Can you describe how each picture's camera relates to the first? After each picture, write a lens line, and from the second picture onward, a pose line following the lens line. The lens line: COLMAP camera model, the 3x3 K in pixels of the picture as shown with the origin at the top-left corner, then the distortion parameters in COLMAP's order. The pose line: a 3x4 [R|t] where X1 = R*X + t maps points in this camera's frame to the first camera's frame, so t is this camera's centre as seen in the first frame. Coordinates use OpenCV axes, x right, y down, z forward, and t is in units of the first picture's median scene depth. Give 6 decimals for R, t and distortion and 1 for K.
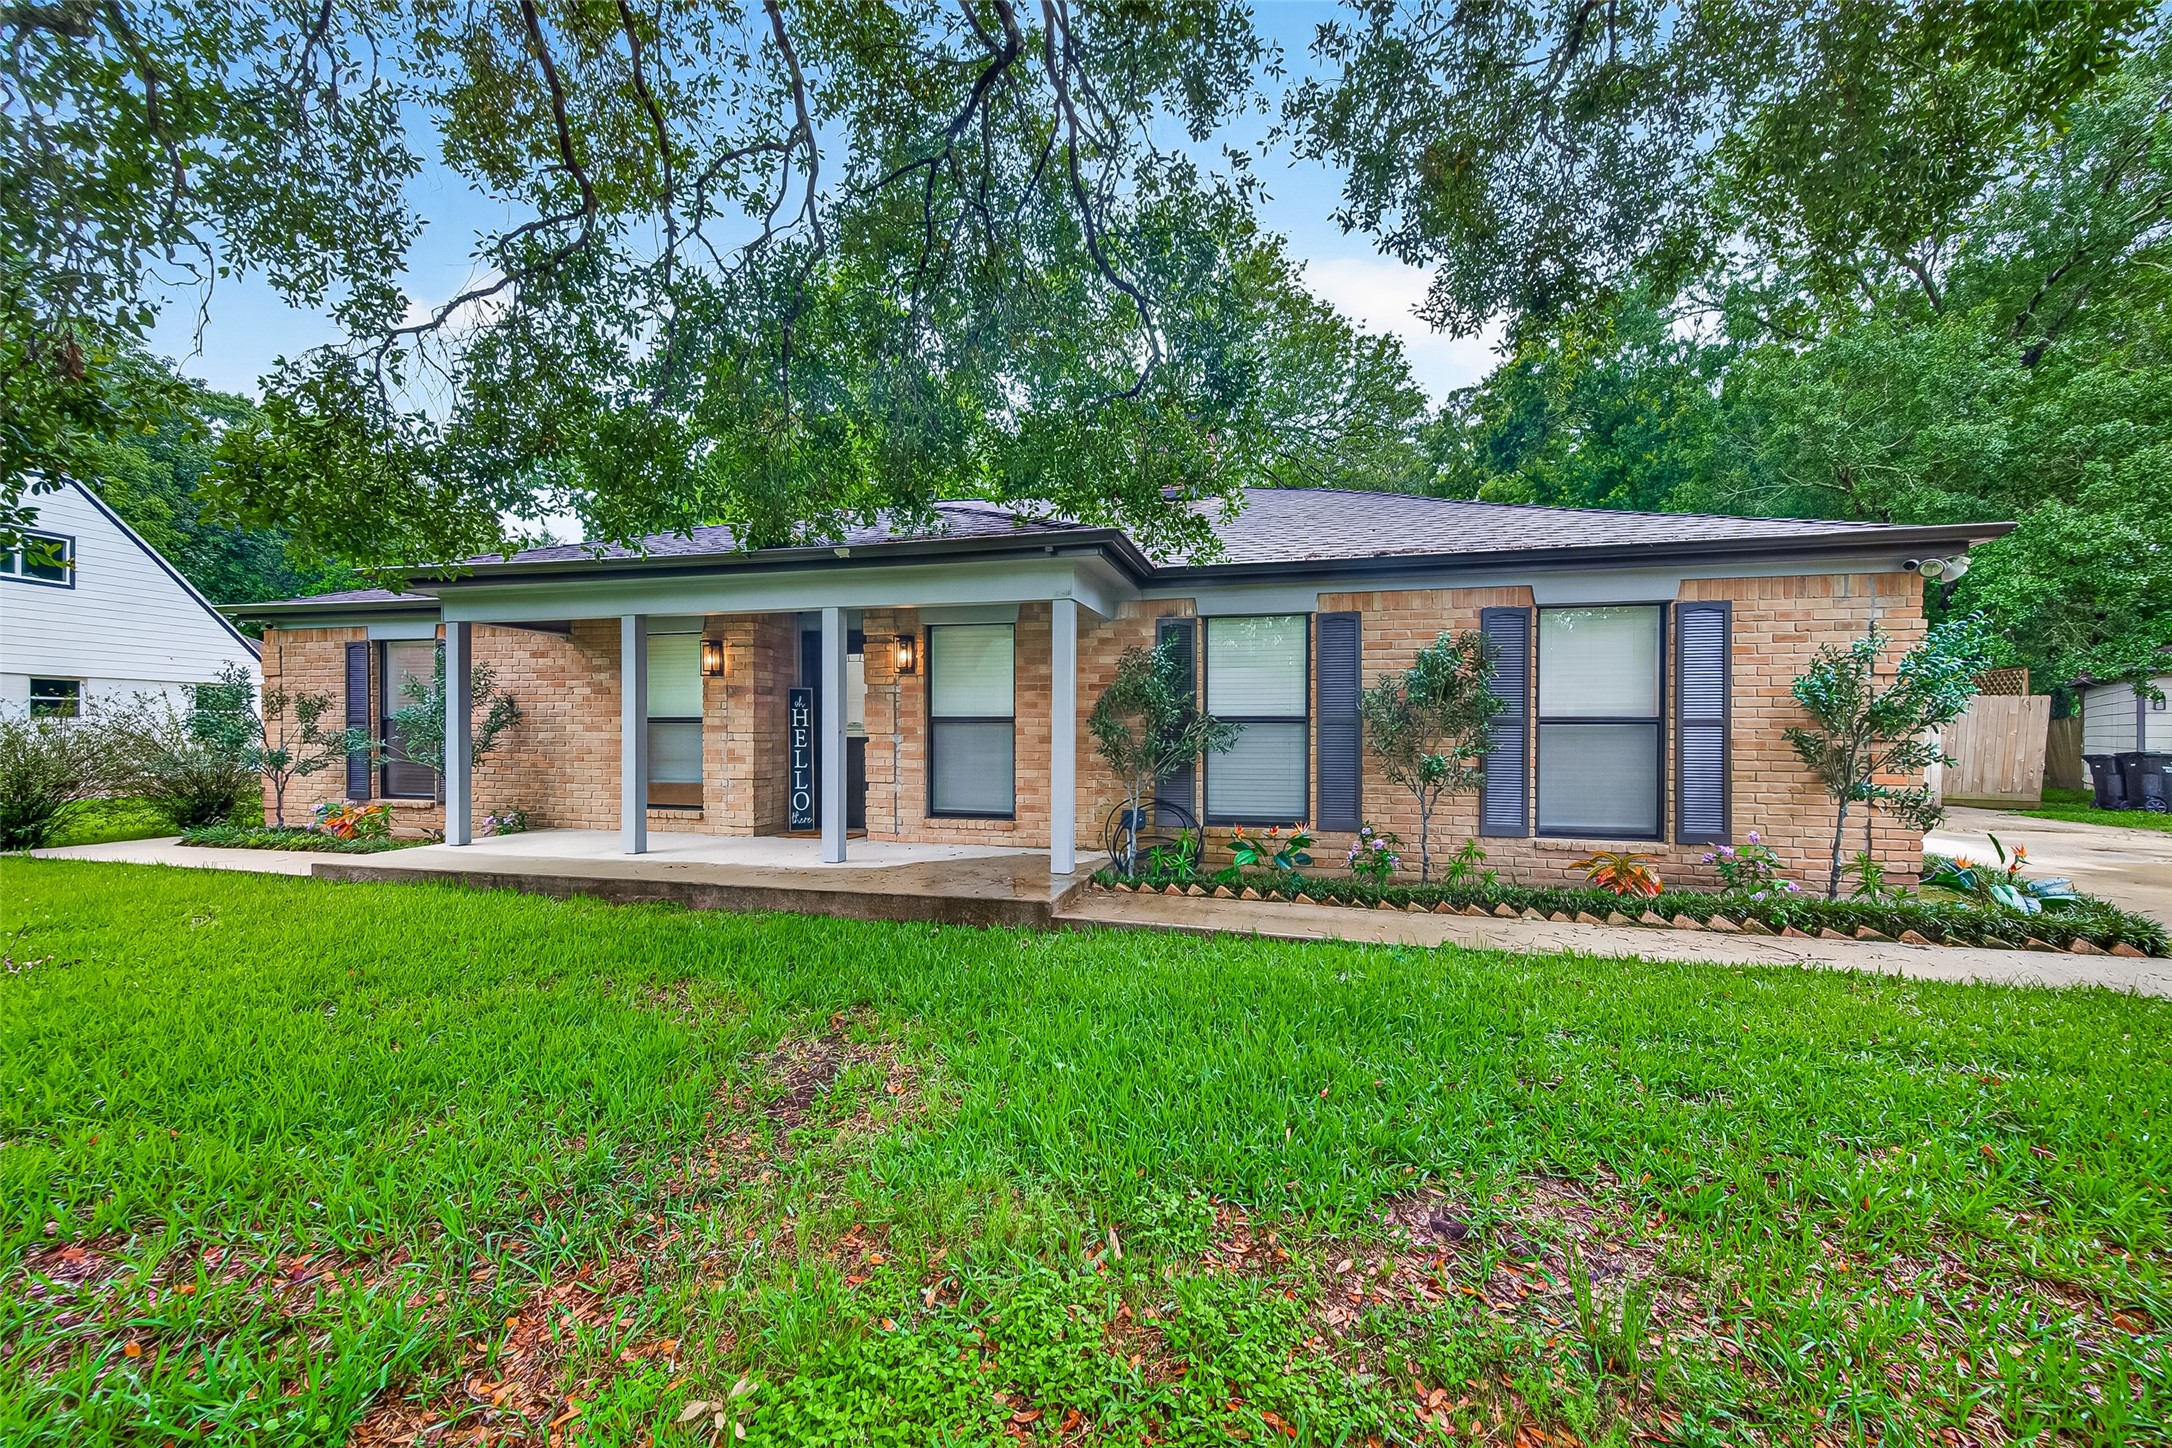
lens RADIAL K [[816.7, 0, 1073.3], [0, 816.7, 725.6], [0, 0, 1]] dist [0.001274, -0.000250]
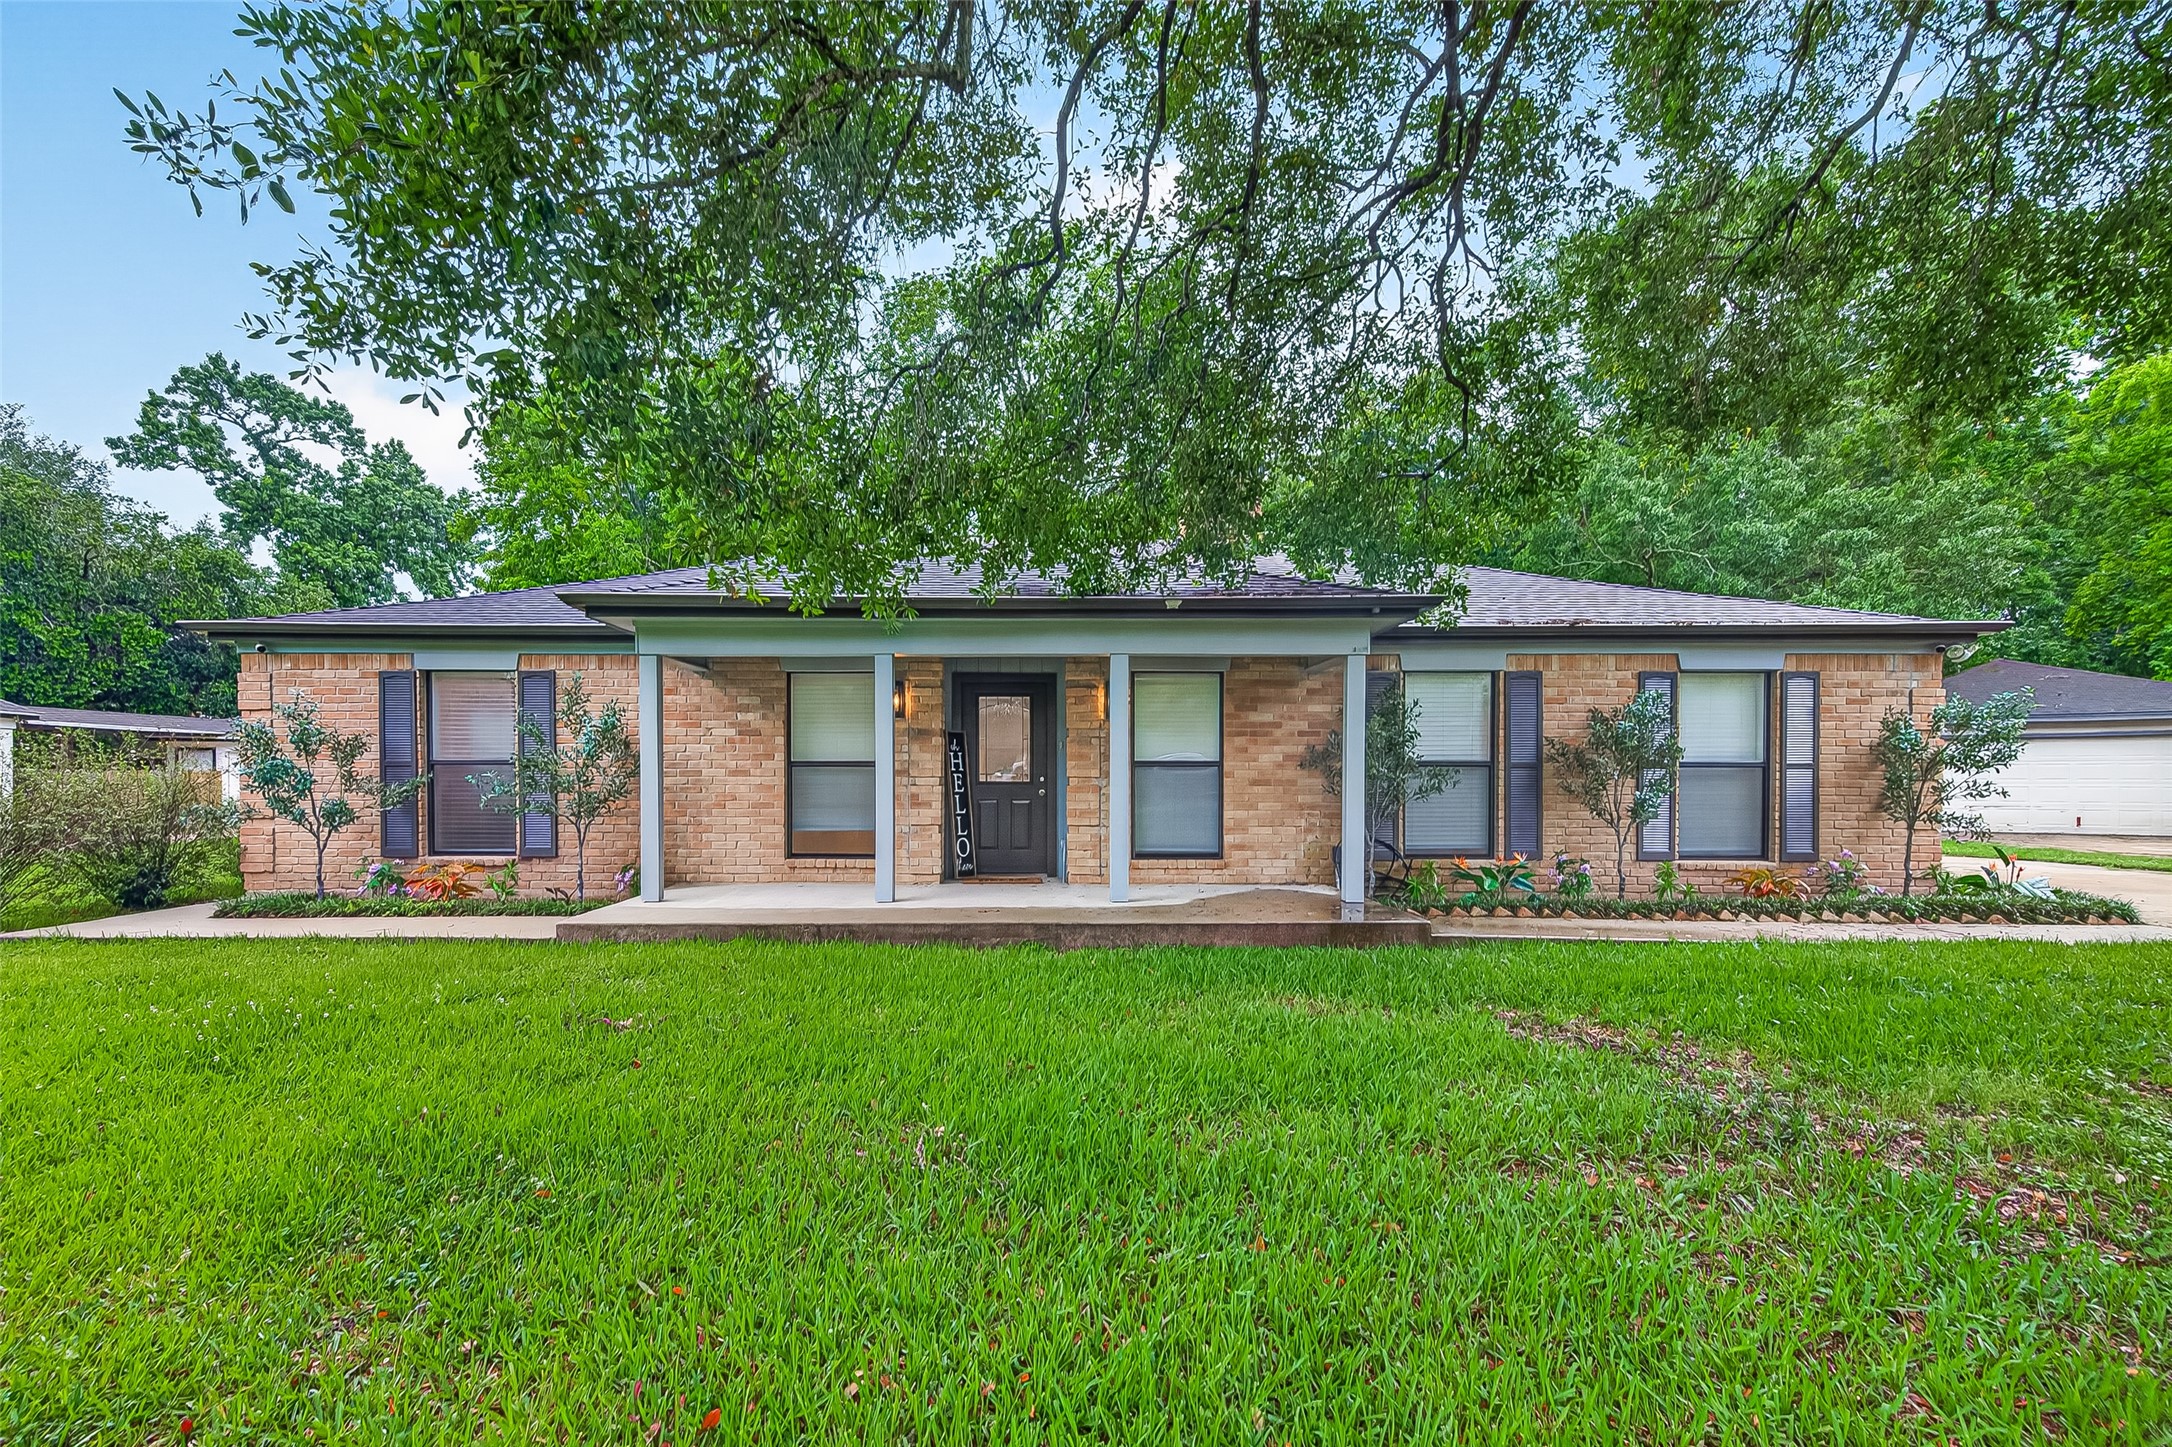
lens RADIAL K [[868.3, 0, 1039.3], [0, 868.3, 779.5], [0, 0, 1]] dist [0.001020, -0.000163]
pose [[0.972527, -0.003640, 0.232762, -0.608033], [0.001405, 0.999951, 0.009765, 0.001980], [-0.232786, -0.009169, 0.972485, -0.039449]]
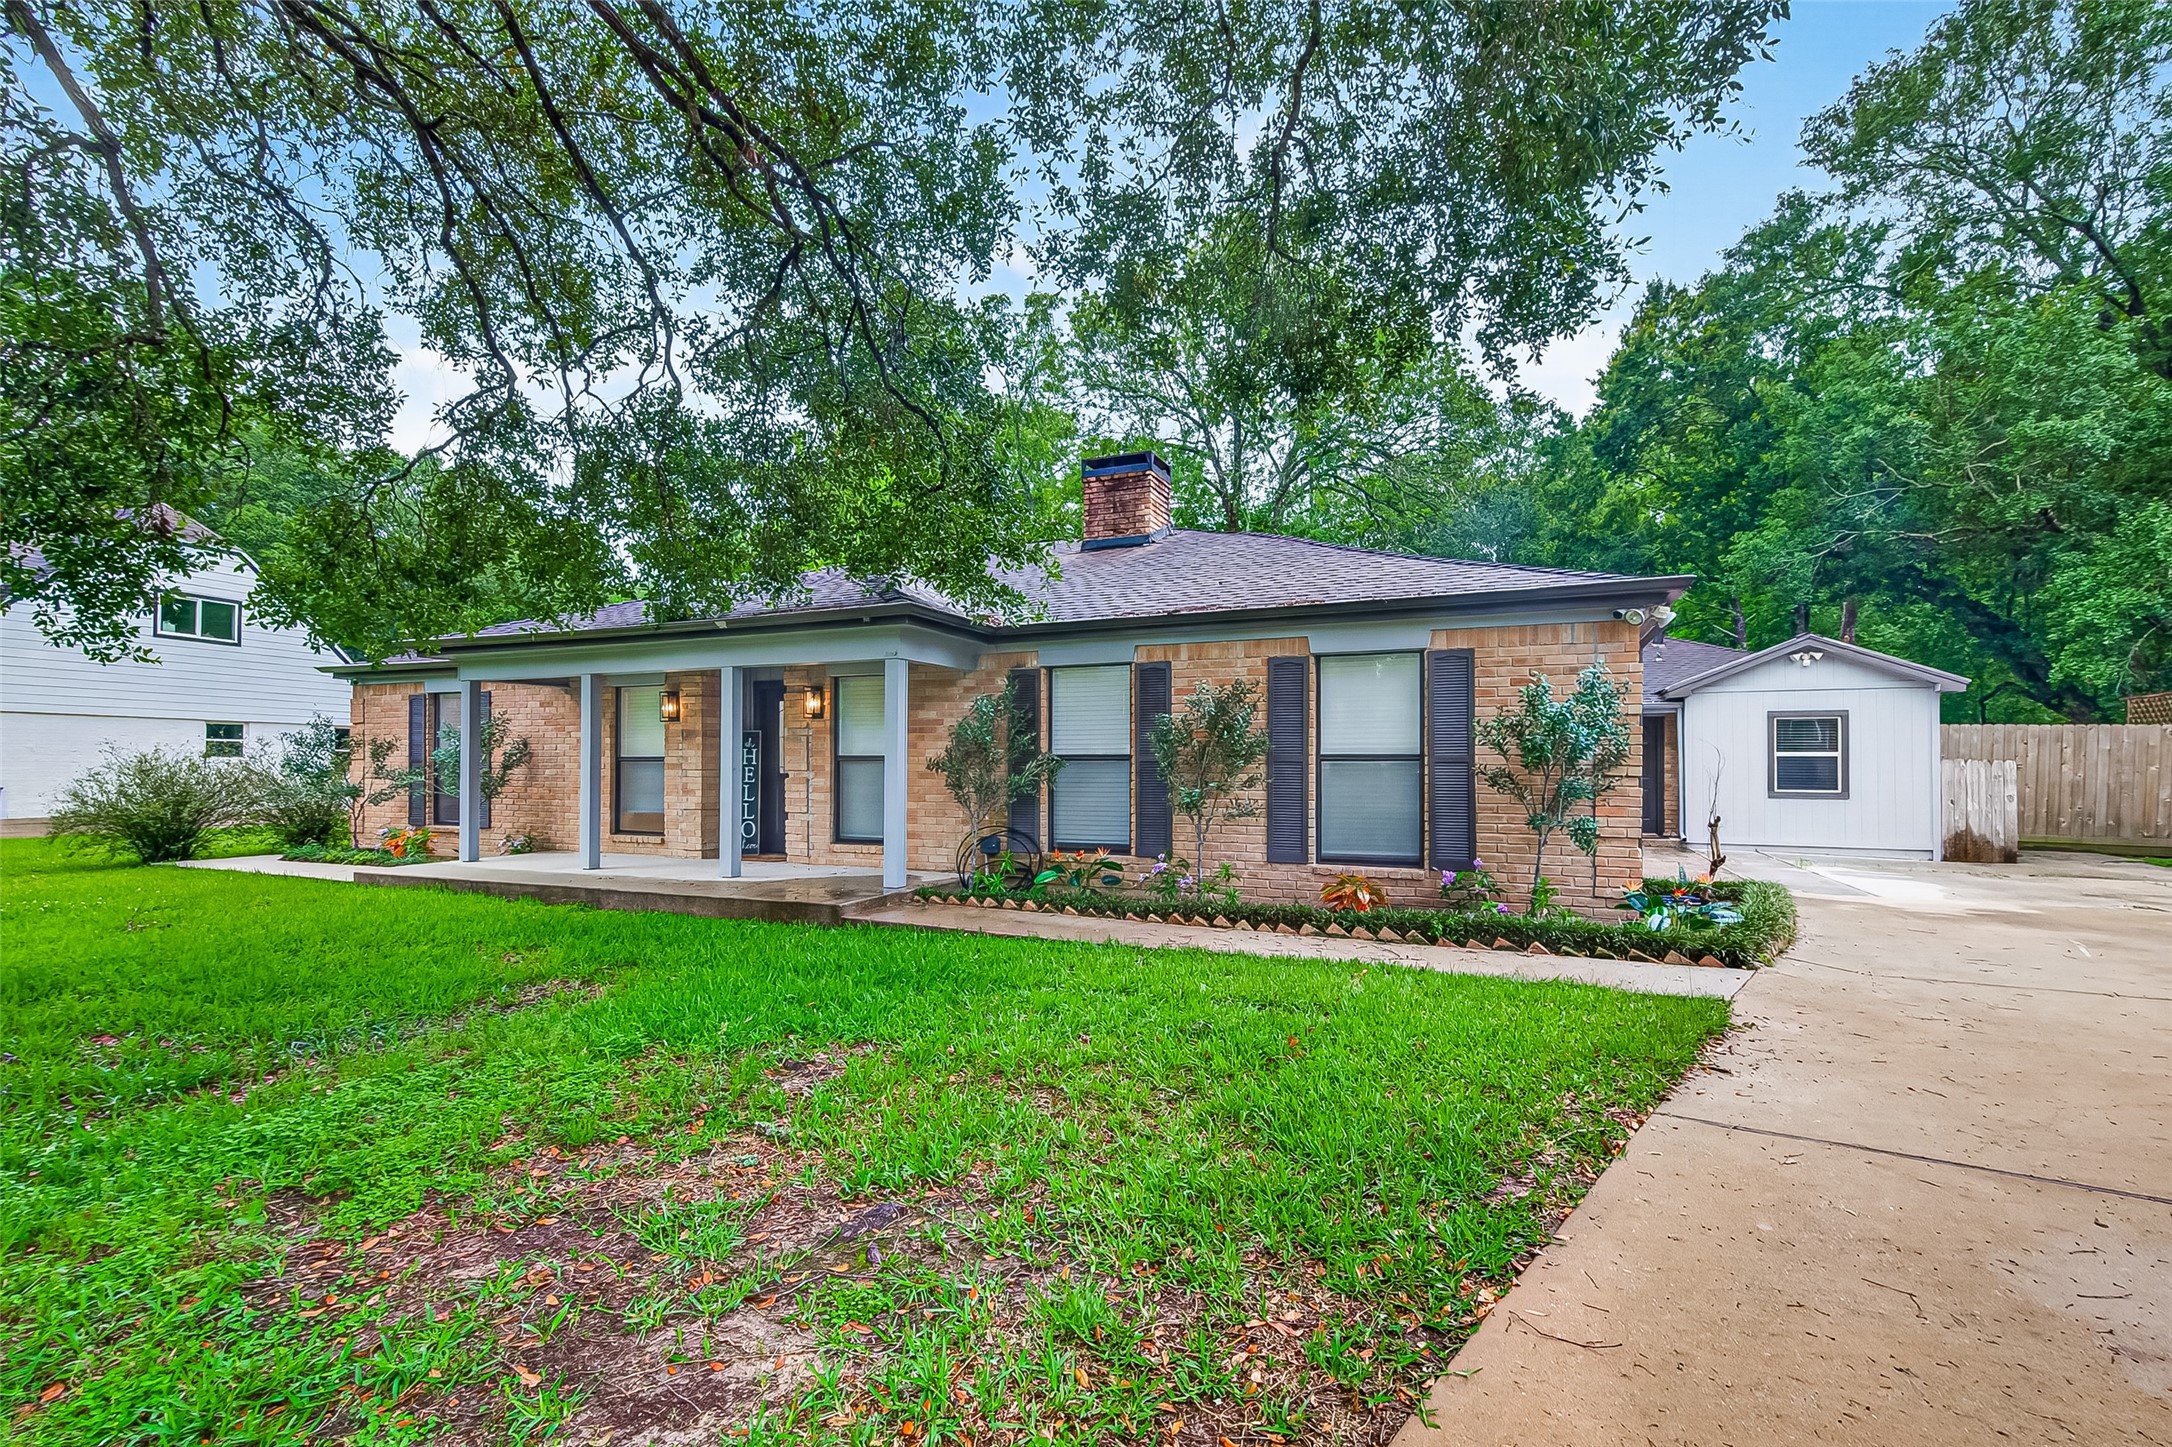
lens RADIAL K [[884.4, 0, 1081.7], [0, 884.4, 745.4], [0, 0, 1]] dist [-0.000718, 0.000041]
pose [[0.990280, -0.005579, -0.138973, 0.382431], [0.003395, 0.999867, -0.015948, -0.004699], [0.139044, 0.015322, 0.990168, -0.213793]]
